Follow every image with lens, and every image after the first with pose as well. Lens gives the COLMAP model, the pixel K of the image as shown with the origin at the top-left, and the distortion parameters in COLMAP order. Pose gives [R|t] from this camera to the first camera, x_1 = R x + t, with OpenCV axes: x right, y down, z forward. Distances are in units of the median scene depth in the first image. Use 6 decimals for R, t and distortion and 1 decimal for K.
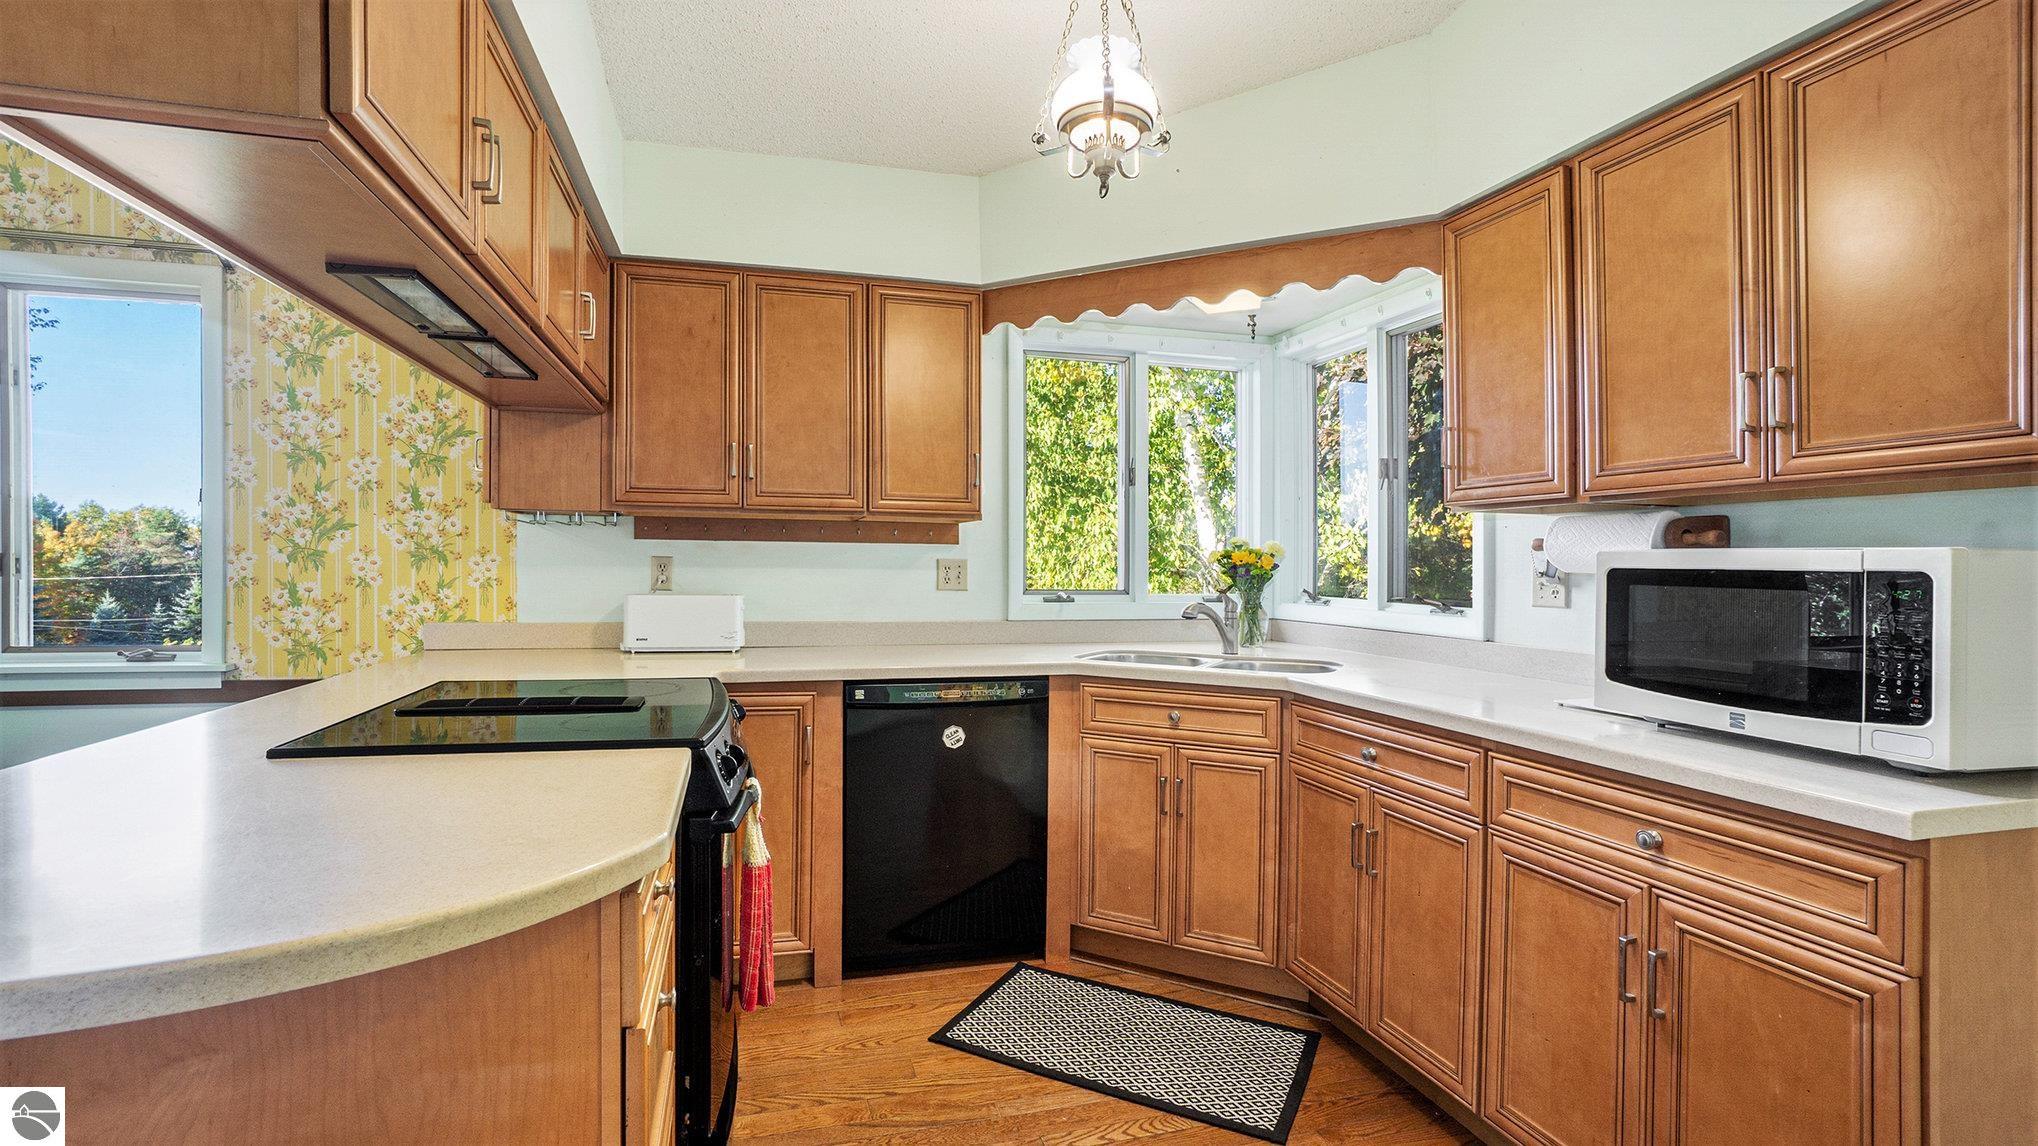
lens RADIAL K [[916.7, 0, 1013.1], [0, 916.7, 559.3], [0, 0, 1]] dist [-0.014166, 0.001654]
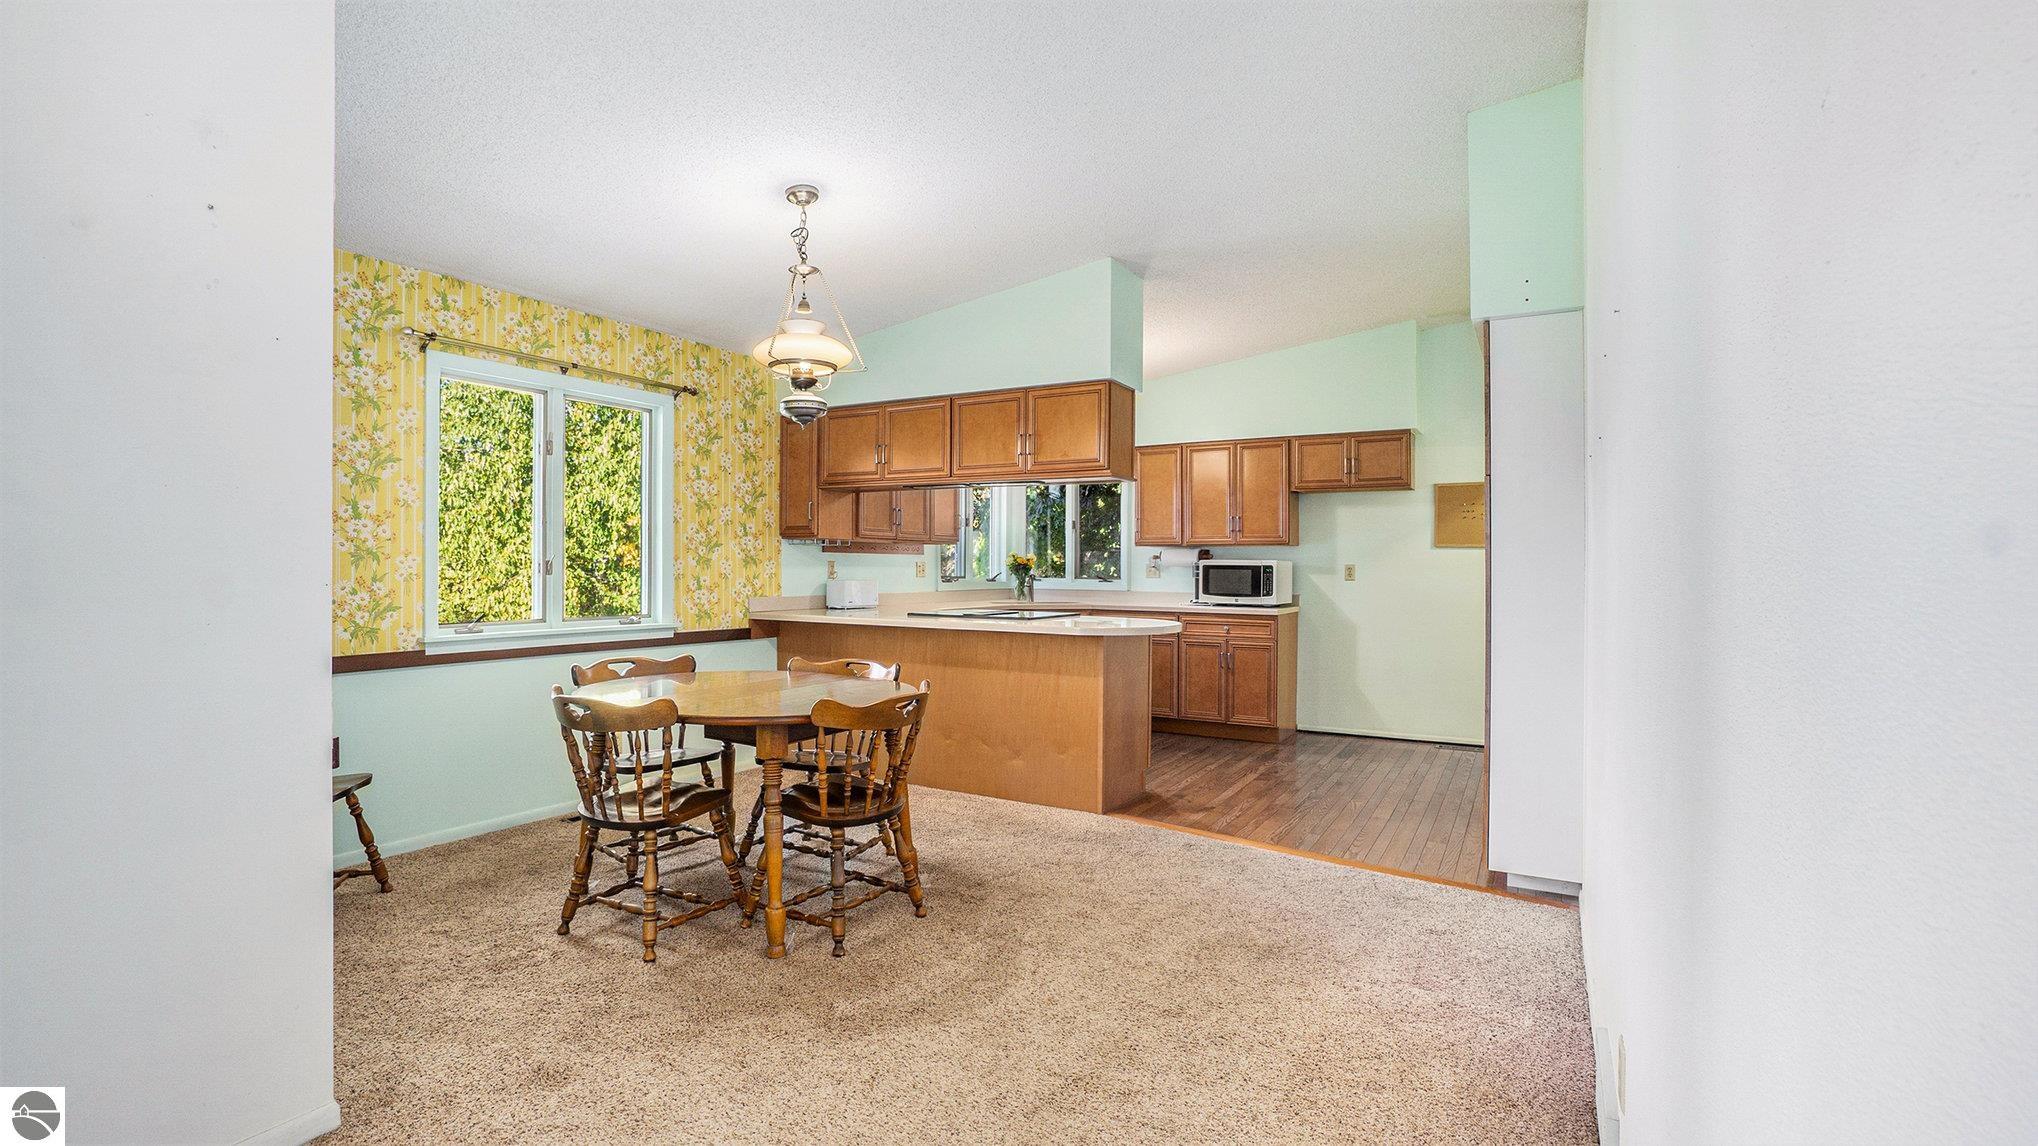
lens RADIAL K [[916.7, 0, 1014.4], [0, 916.7, 571.3], [0, 0, 1]] dist [-0.014166, 0.001654]
pose [[0.703378, -0.009588, 0.710751, -1.947327], [-0.000076, 0.999908, 0.013564, -0.010719], [-0.710816, -0.009595, 0.703313, -0.837051]]
